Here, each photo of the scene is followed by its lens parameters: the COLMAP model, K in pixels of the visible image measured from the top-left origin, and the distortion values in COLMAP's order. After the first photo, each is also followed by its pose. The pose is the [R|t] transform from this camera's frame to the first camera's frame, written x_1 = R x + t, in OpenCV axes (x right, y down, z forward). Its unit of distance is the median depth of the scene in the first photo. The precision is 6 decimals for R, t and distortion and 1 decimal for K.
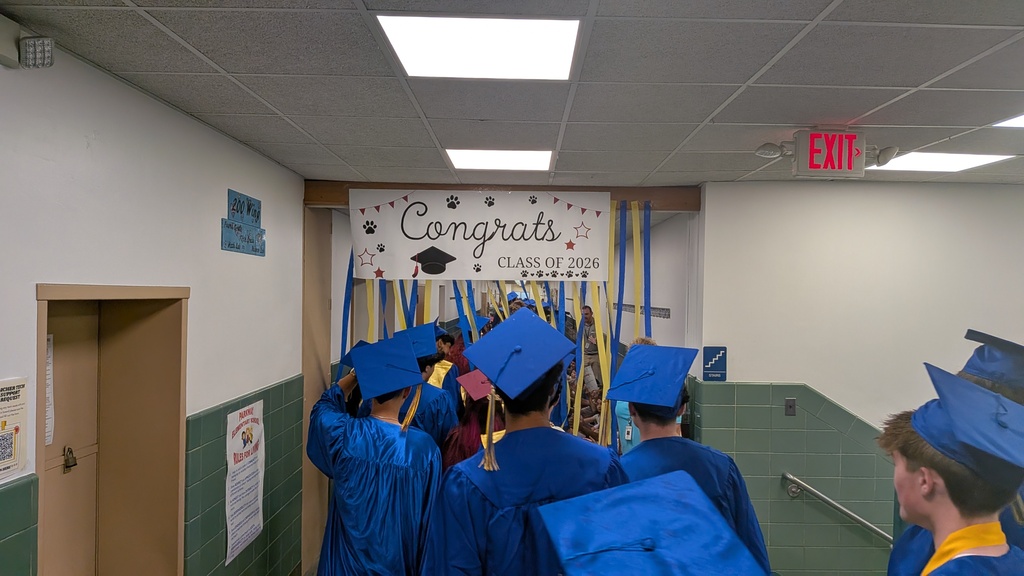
lens RADIAL K [[731.7, 0, 545.8], [0, 731.7, 300.8], [0, 0, 1]] dist [0.035124, -0.070876]
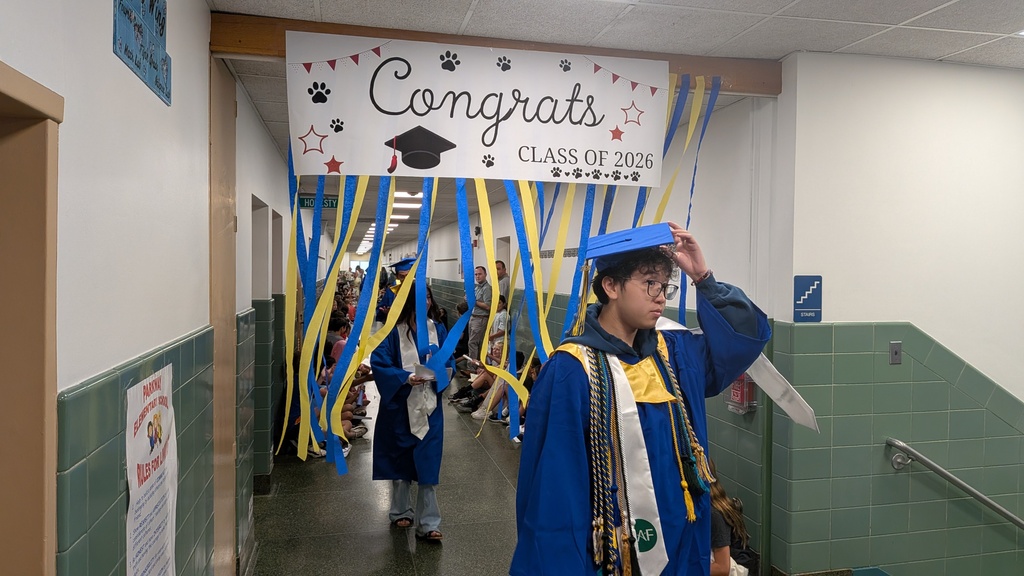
lens RADIAL K [[731.7, 0, 539.0], [0, 731.7, 280.3], [0, 0, 1]] dist [0.035124, -0.070876]
pose [[0.972371, -0.006817, 0.233341, -0.205171], [0.004204, 0.999923, 0.011693, 0.056441], [-0.233403, -0.010389, 0.972325, 0.334378]]
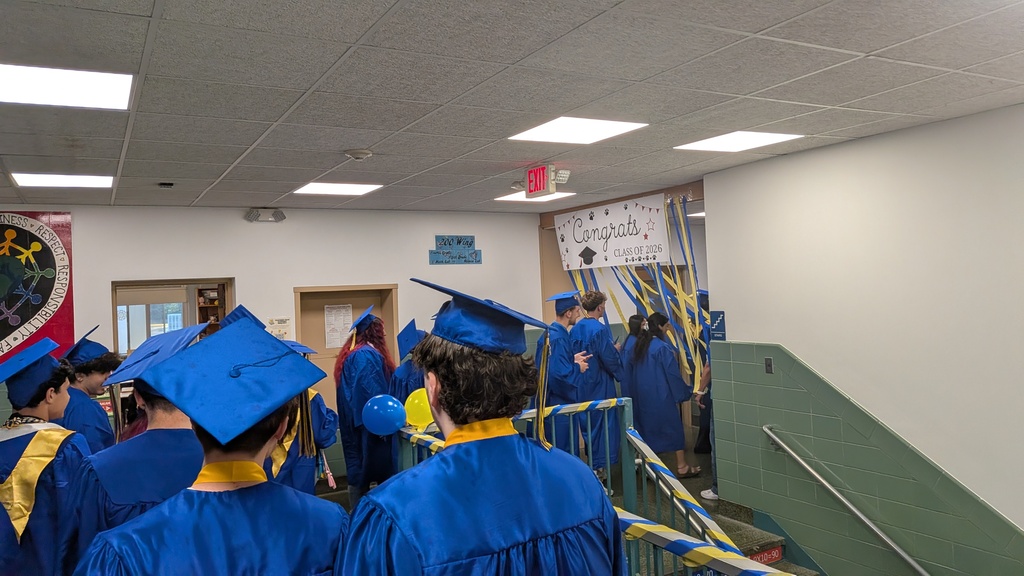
lens RADIAL K [[731.7, 0, 505.4], [0, 731.7, 285.3], [0, 0, 1]] dist [0.035124, -0.070876]
pose [[0.472001, -0.038250, -0.880768, 1.100678], [0.042472, 0.998885, -0.020619, 0.030502], [0.880574, -0.027676, 0.473099, 0.133580]]
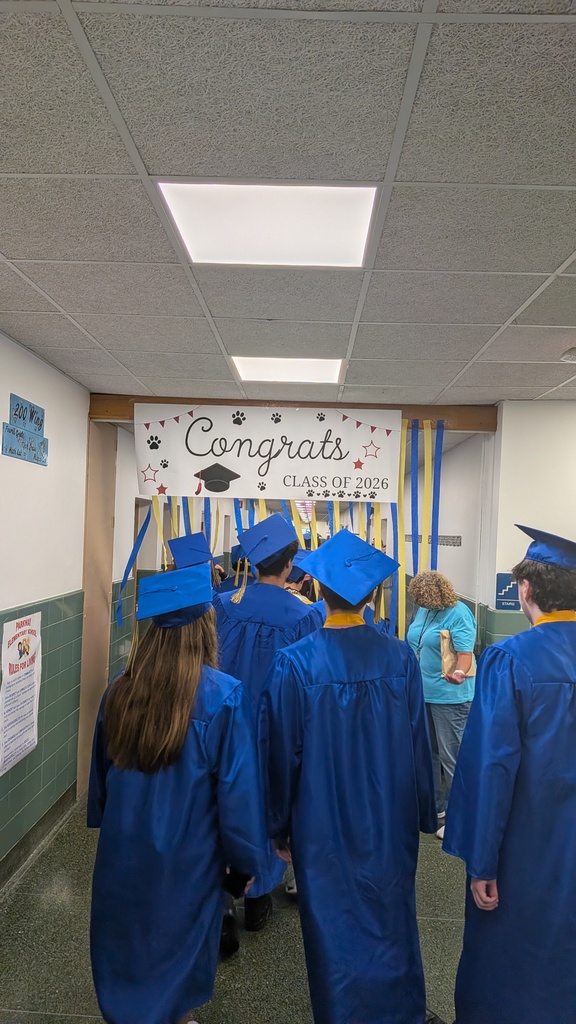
lens RADIAL K [[731.7, 0, 286.4], [0, 731.7, 531.7], [0, 0, 1]] dist [0.035124, -0.070876]
pose [[0.997800, 0.023917, -0.061832, 0.000363], [-0.024606, 0.999643, -0.010408, 0.024995], [0.061561, 0.011906, 0.998032, 0.032907]]
